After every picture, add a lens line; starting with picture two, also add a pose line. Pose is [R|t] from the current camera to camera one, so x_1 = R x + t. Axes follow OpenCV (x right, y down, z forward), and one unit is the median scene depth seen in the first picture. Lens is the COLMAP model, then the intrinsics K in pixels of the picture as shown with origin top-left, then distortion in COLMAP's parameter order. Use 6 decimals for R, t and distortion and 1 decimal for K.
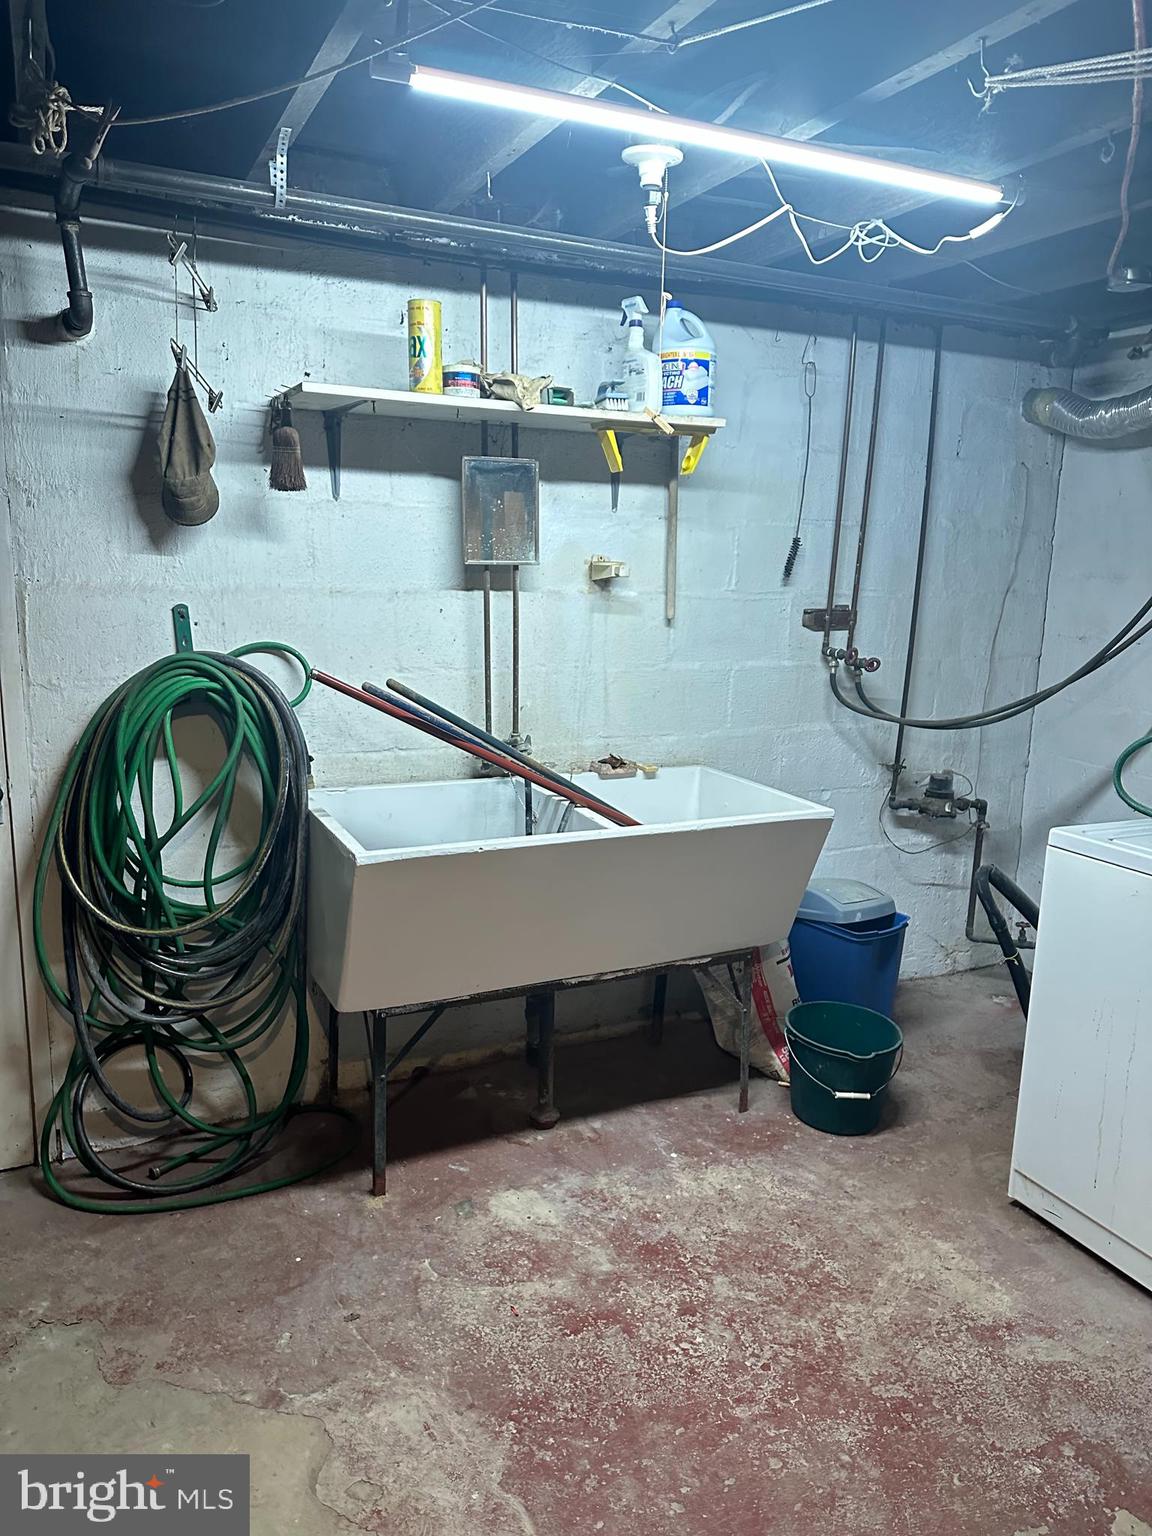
lens RADIAL K [[1086.2, 0, 577.6], [0, 1086.2, 787.2], [0, 0, 1]] dist [0.025780, -0.031174]
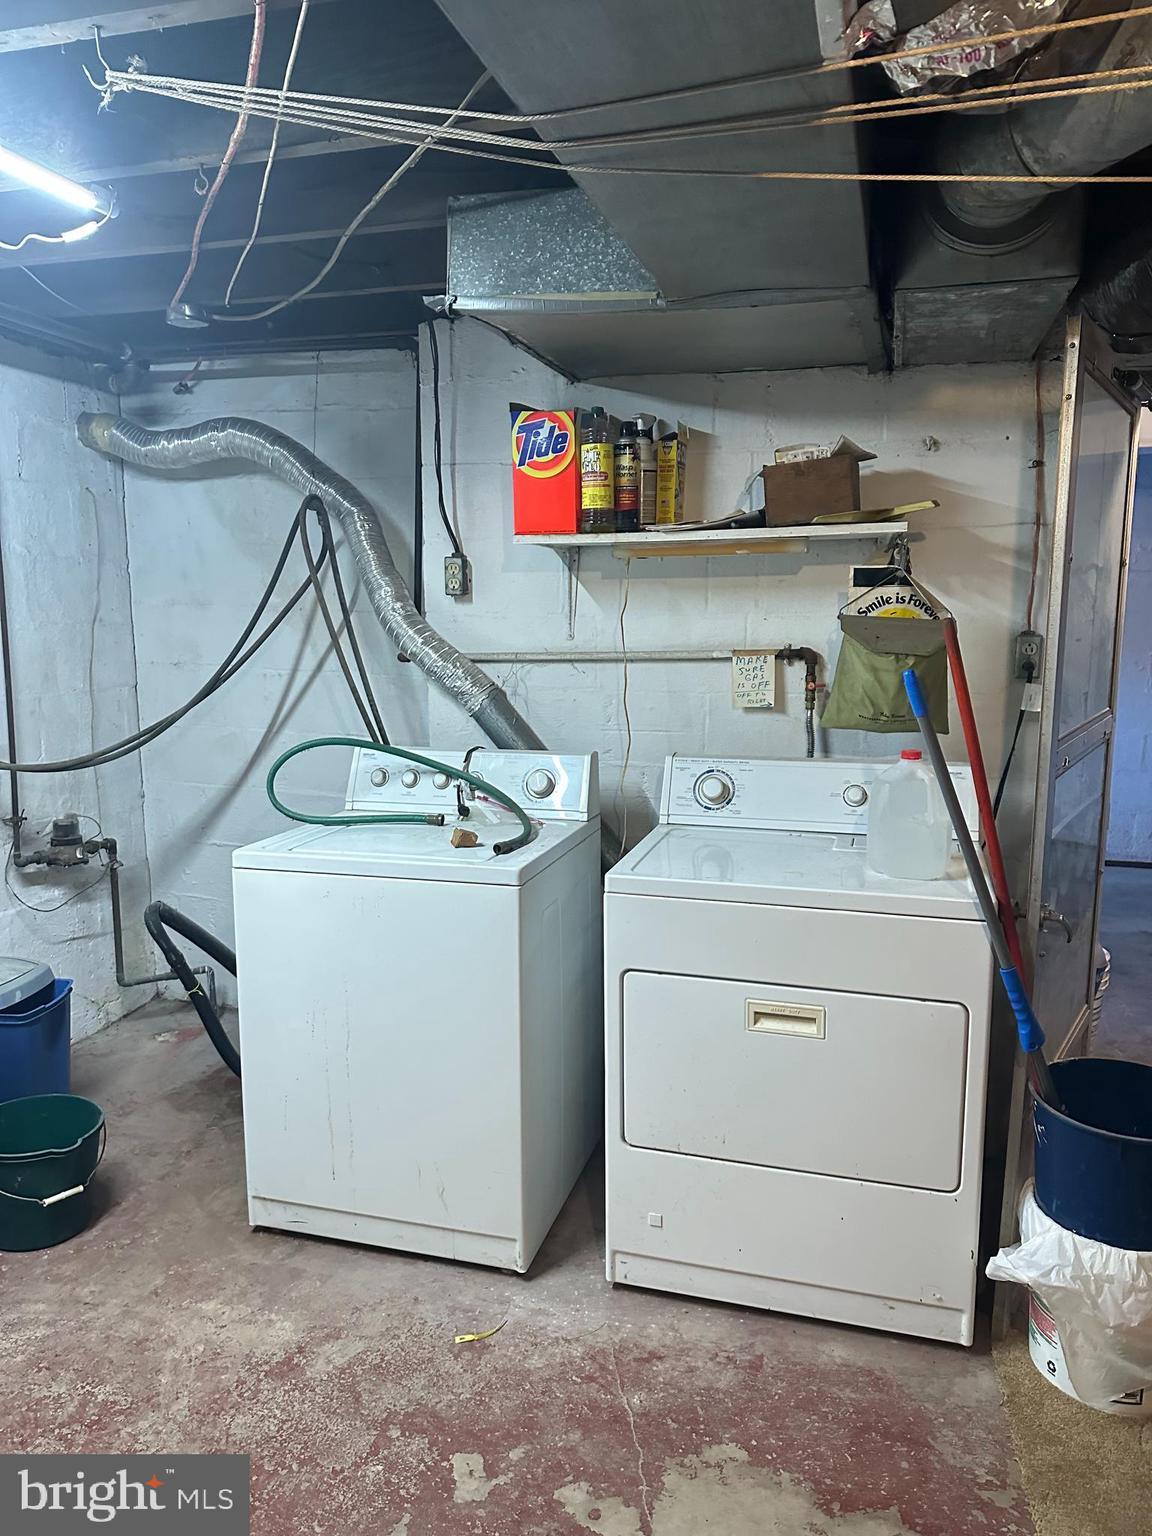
lens RADIAL K [[1086.2, 0, 577.6], [0, 1086.2, 787.2], [0, 0, 1]] dist [0.025780, -0.031174]
pose [[0.659001, -0.149592, 0.737116, -0.077454], [0.168618, 0.984461, 0.049041, -0.014842], [-0.732998, 0.091973, 0.673985, 0.075509]]
